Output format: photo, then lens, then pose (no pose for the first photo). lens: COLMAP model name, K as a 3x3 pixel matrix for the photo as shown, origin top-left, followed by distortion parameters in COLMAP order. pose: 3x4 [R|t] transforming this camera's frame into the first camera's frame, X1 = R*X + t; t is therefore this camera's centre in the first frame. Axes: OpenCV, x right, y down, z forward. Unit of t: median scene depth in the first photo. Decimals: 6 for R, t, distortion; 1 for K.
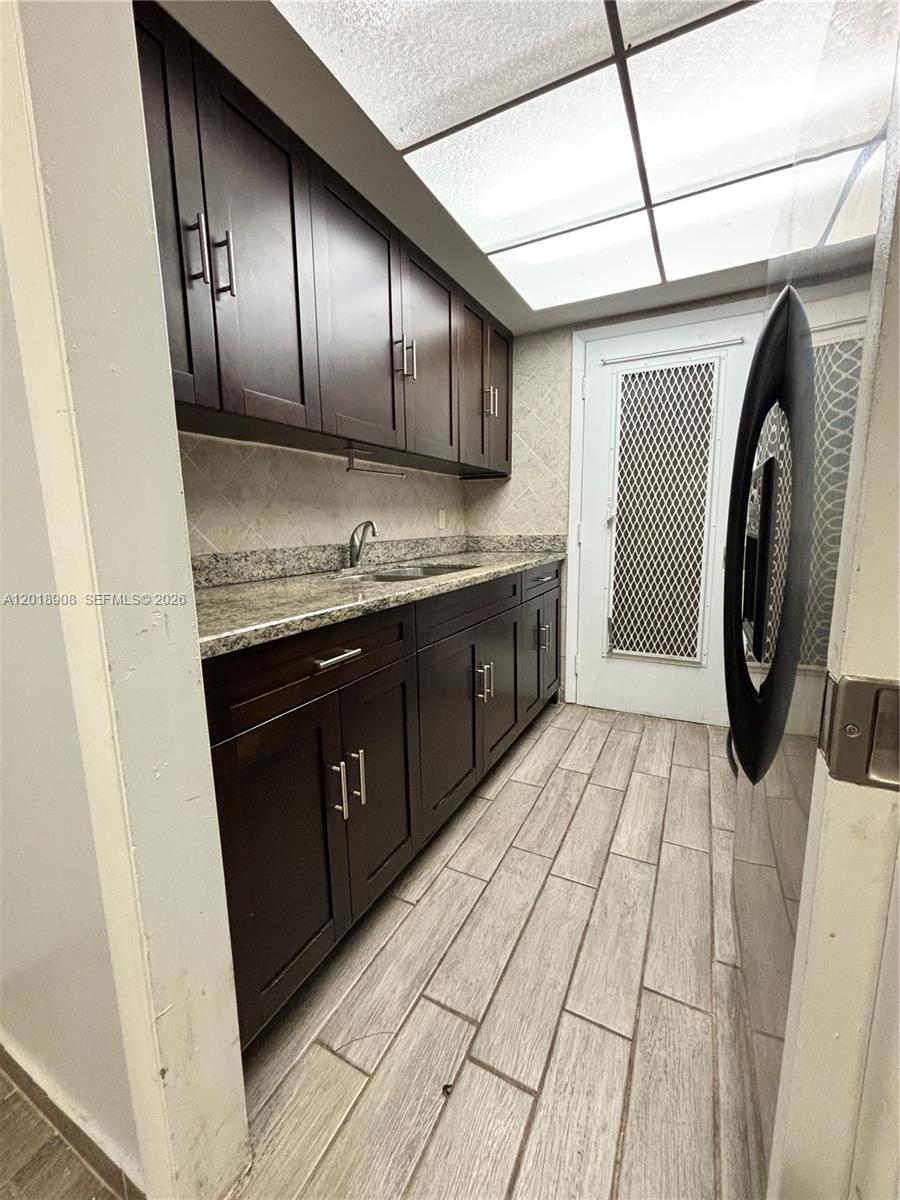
lens RADIAL K [[487.0, 0, 449.3], [0, 487.0, 597.8], [0, 0, 1]] dist [-0.002966, 0.002292]
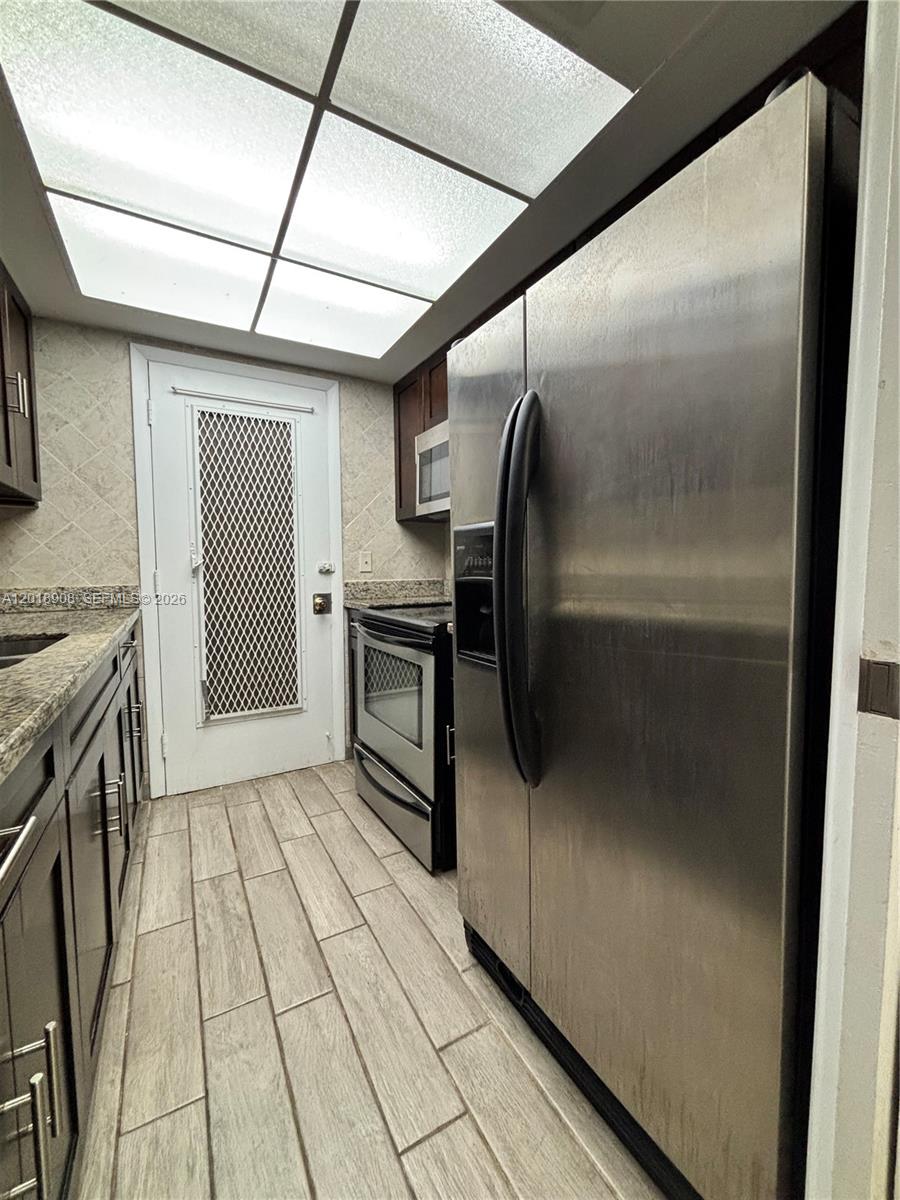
lens RADIAL K [[487.0, 0, 449.3], [0, 487.0, 597.8], [0, 0, 1]] dist [-0.002966, 0.002292]
pose [[0.546718, -0.036027, 0.836541, -0.160077], [0.124735, 0.991430, -0.038823, -0.017205], [-0.827974, 0.125571, 0.546527, 0.158175]]
